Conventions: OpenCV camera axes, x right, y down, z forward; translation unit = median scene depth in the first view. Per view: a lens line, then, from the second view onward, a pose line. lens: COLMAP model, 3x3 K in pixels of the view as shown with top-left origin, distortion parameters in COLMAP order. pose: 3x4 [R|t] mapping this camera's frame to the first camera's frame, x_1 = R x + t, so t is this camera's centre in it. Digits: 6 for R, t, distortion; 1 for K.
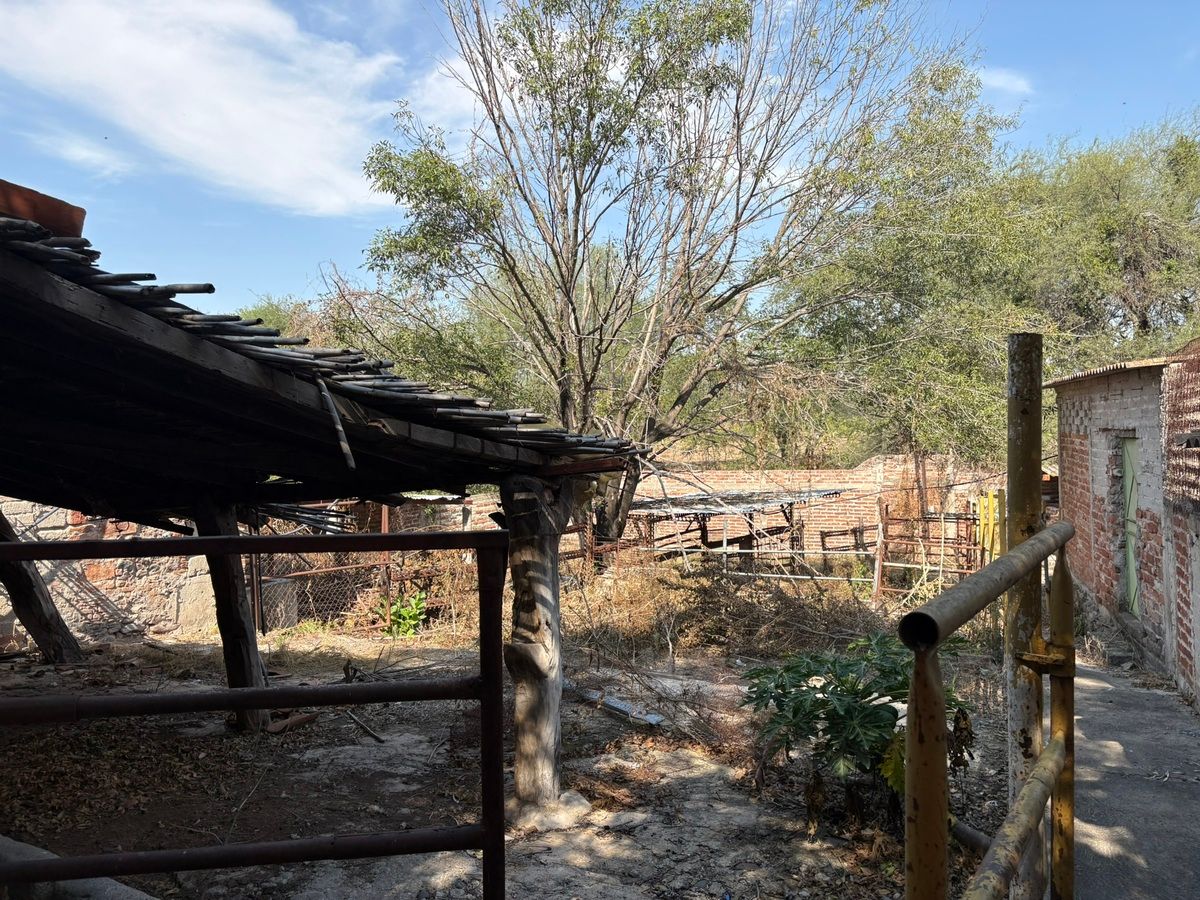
lens RADIAL K [[901.2, 0, 605.4], [0, 901.2, 450.4], [0, 0, 1]] dist [0.057721, -0.064087]
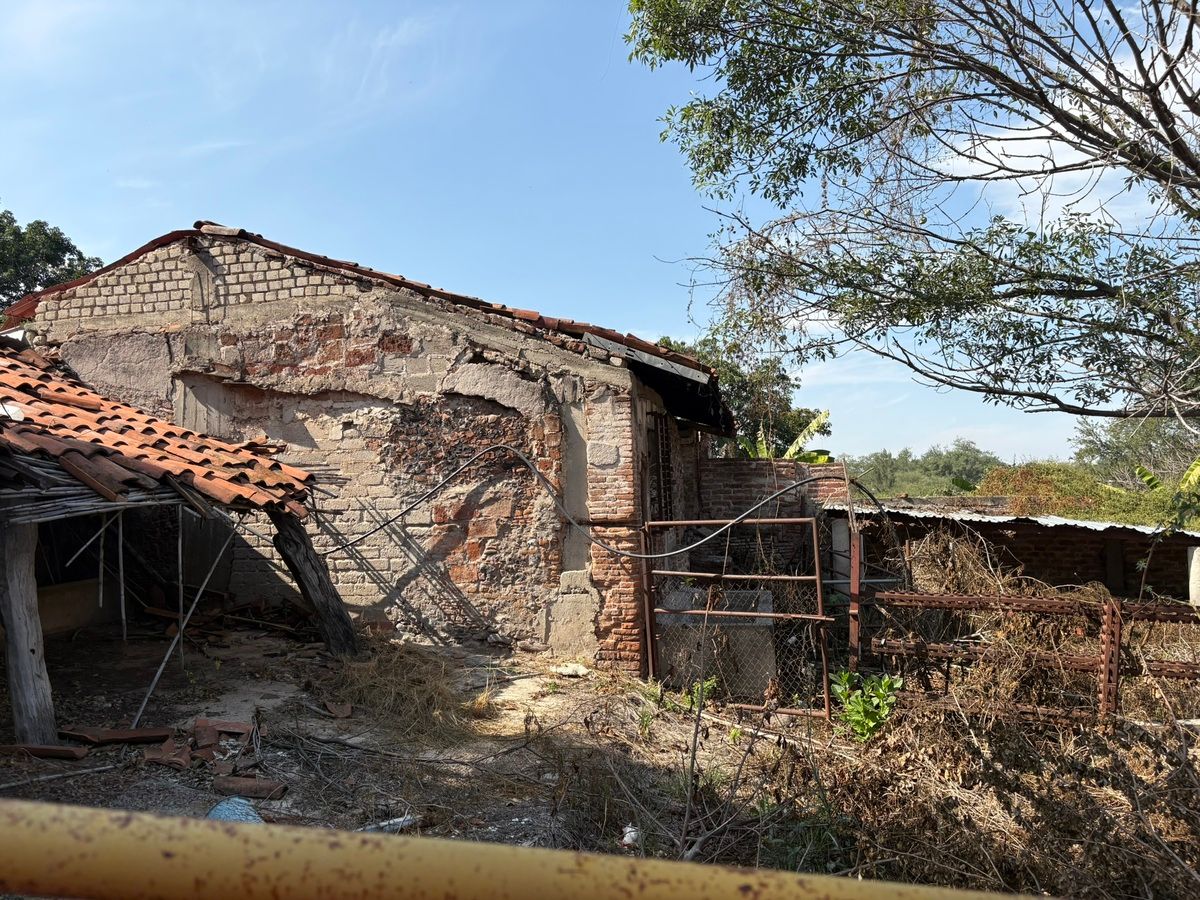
lens RADIAL K [[901.2, 0, 591.0], [0, 901.2, 450.1], [0, 0, 1]] dist [0.057721, -0.064087]
pose [[0.319133, -0.028455, -0.947283, 0.377455], [0.001723, 0.999565, -0.029445, 0.026563], [0.947708, 0.007765, 0.319044, 0.747712]]
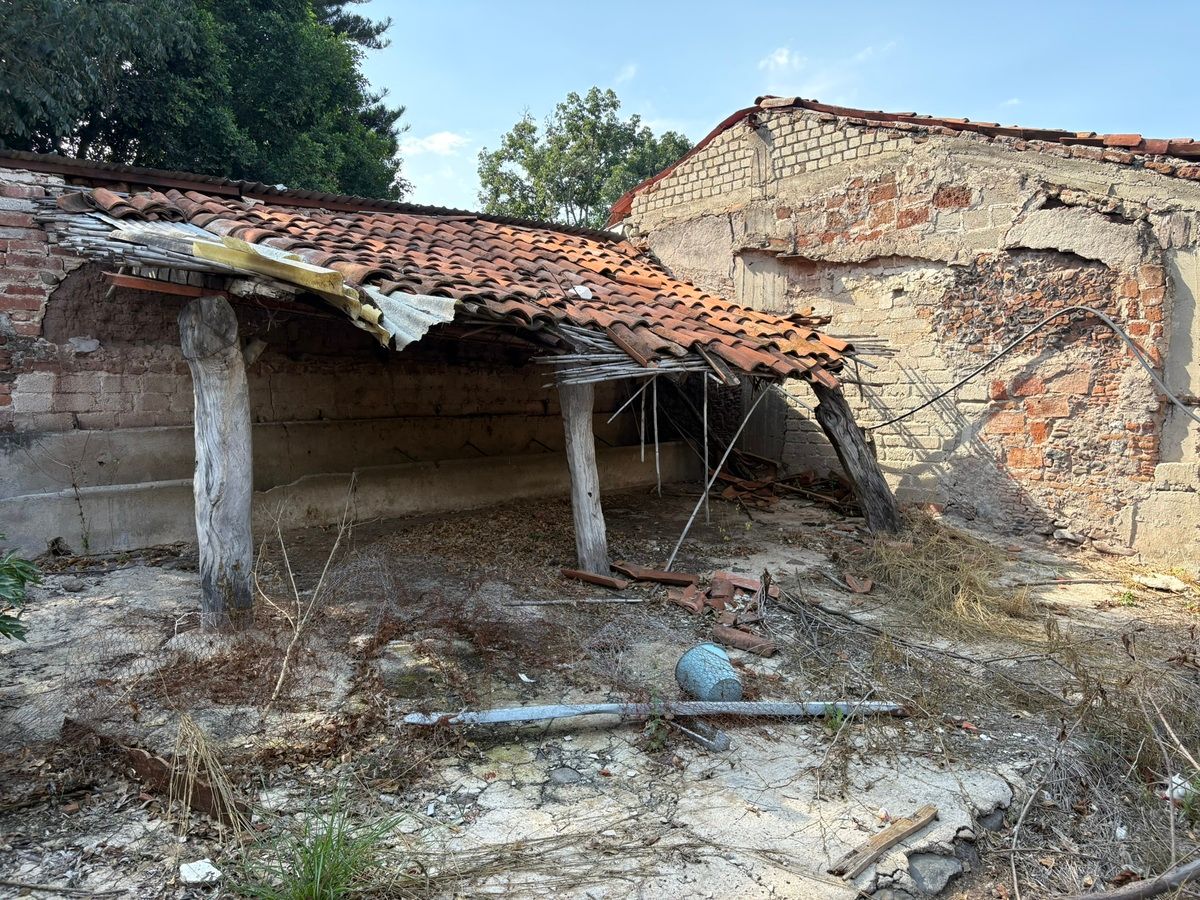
lens RADIAL K [[901.2, 0, 600.5], [0, 901.2, 439.4], [0, 0, 1]] dist [0.057721, -0.064087]
pose [[-0.309259, 0.082186, -0.947420, 0.343646], [0.006158, 0.996411, 0.084426, 0.038021], [0.950958, 0.020276, -0.308655, 0.806949]]
